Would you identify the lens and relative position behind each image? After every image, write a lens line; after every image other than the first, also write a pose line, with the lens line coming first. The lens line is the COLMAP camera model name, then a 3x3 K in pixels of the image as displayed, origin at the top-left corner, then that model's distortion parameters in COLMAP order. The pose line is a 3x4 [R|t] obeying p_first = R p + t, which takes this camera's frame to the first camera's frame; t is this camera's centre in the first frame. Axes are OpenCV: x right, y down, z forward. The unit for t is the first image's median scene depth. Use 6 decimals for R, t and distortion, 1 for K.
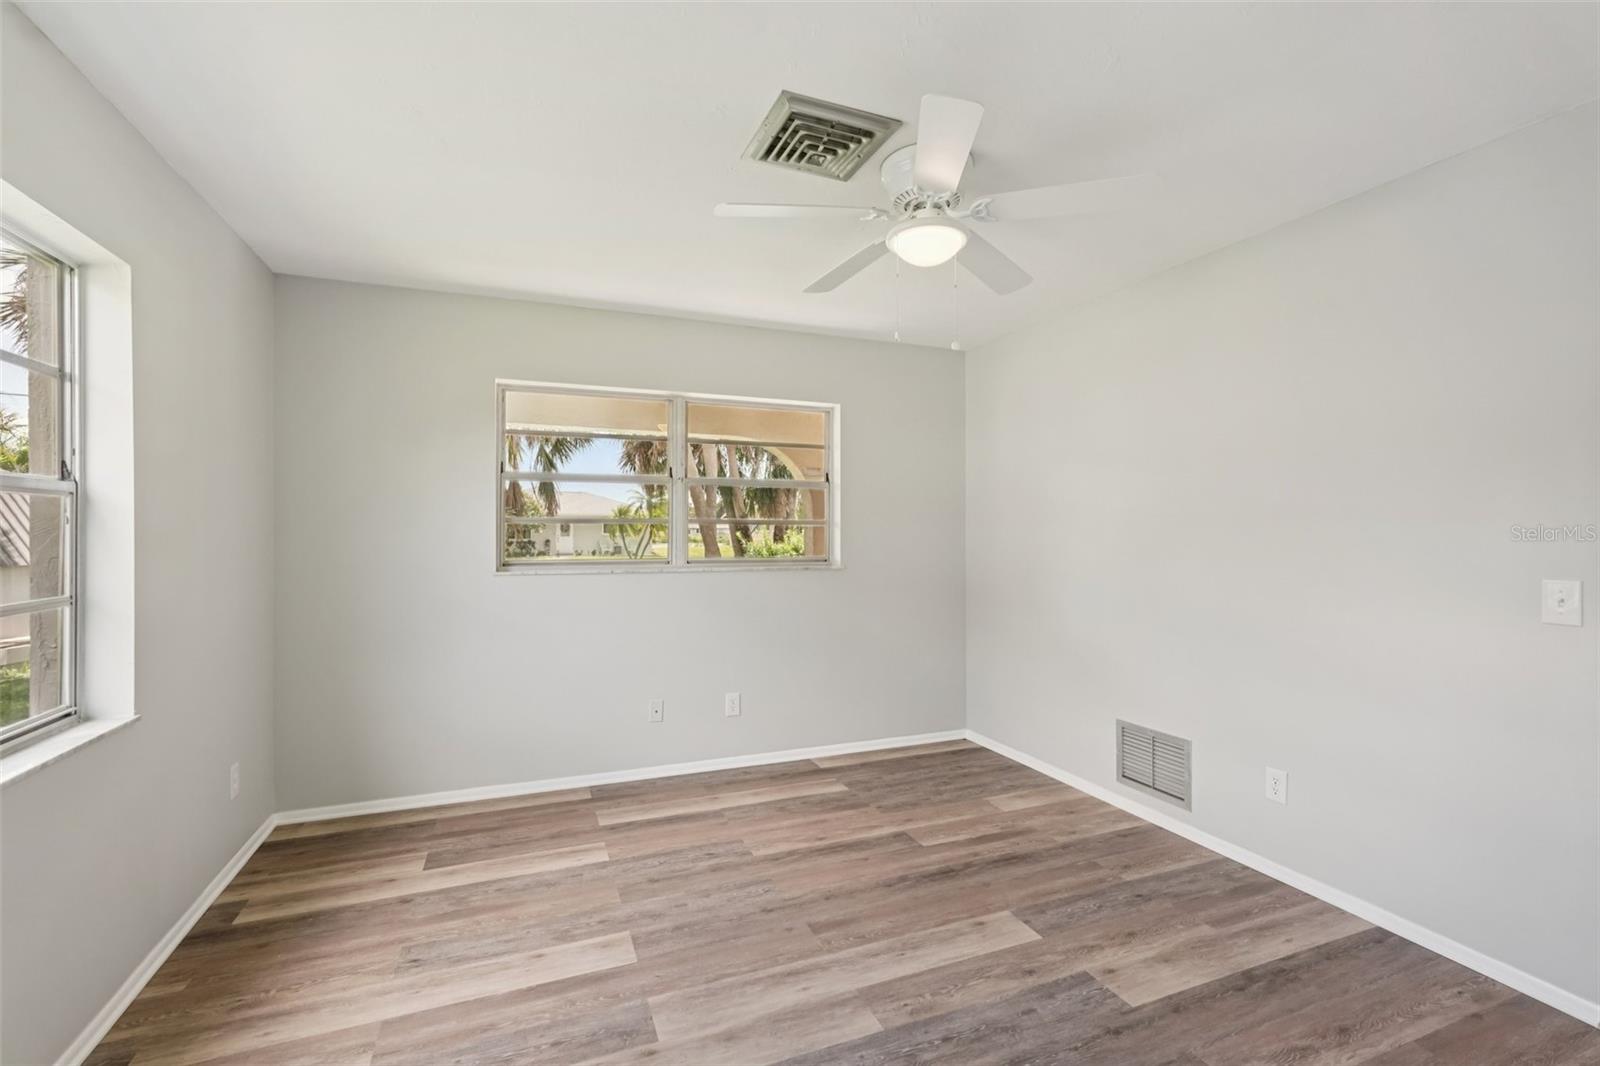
lens RADIAL K [[713.0, 0, 801.8], [0, 713.0, 549.0], [0, 0, 1]] dist [-0.017483, 0.009908]
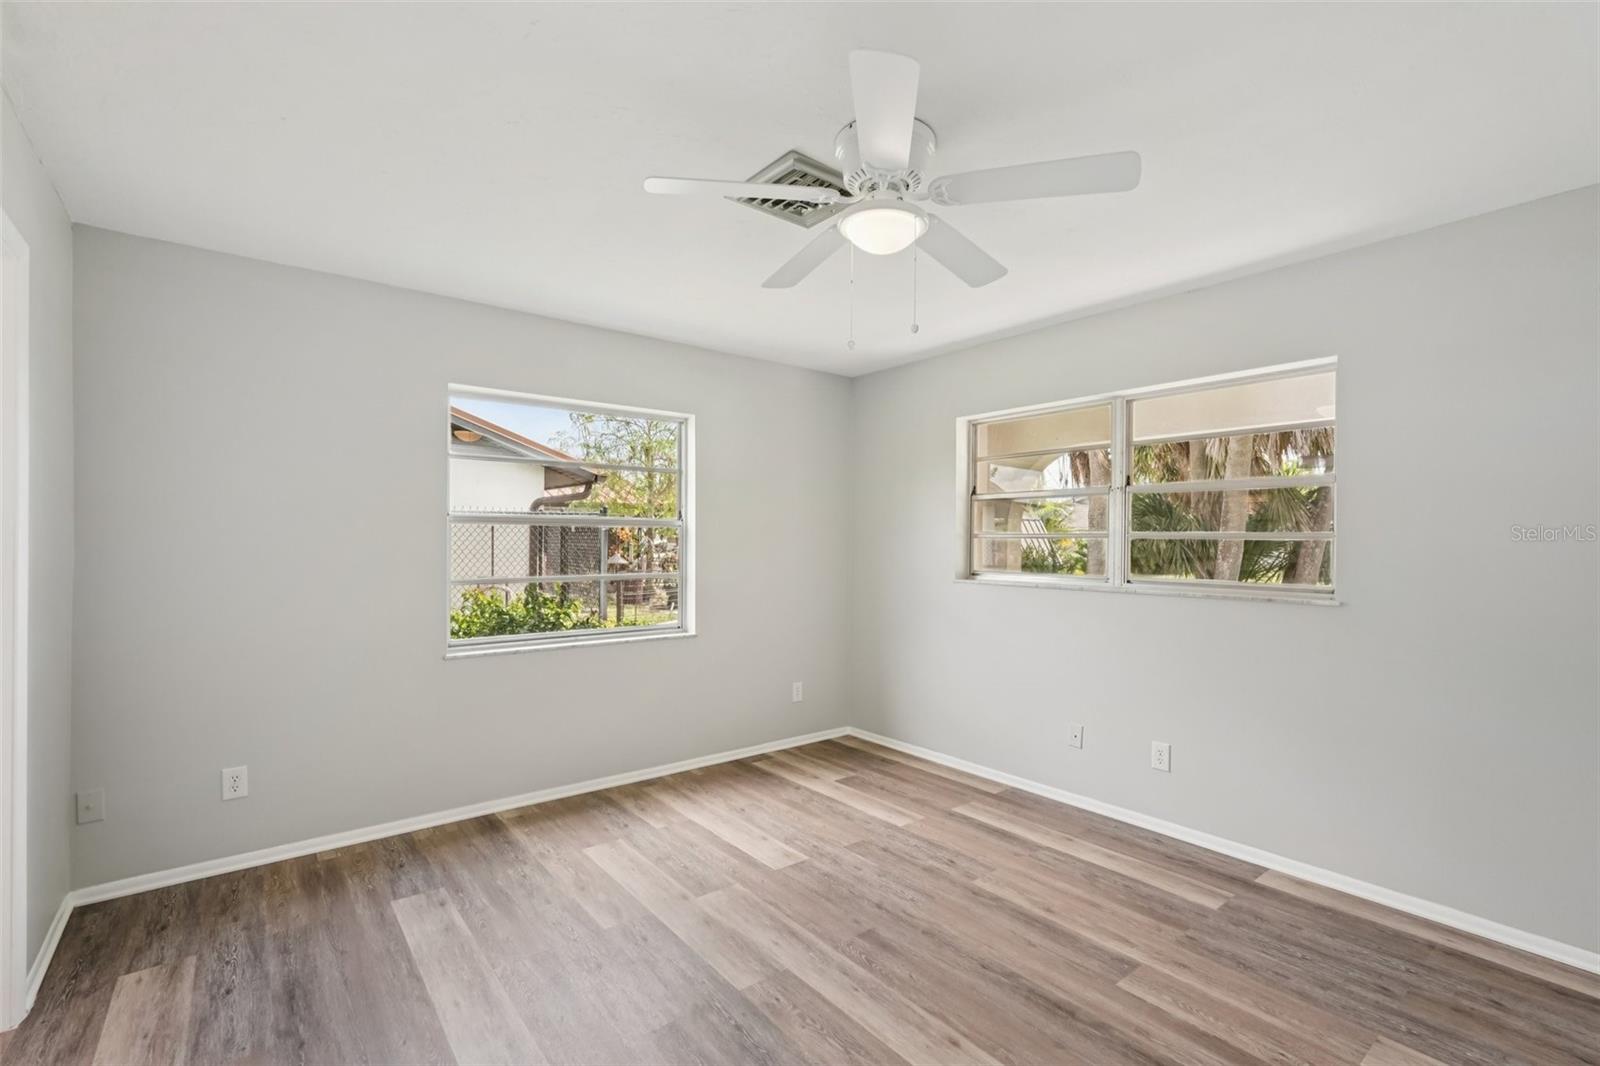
lens RADIAL K [[713.0, 0, 801.8], [0, 713.0, 549.0], [0, 0, 1]] dist [-0.017483, 0.009908]
pose [[0.282677, 0.009692, -0.959166, 0.775776], [-0.029511, 0.999563, 0.001403, -0.014881], [0.958761, 0.027909, 0.282840, 0.485398]]
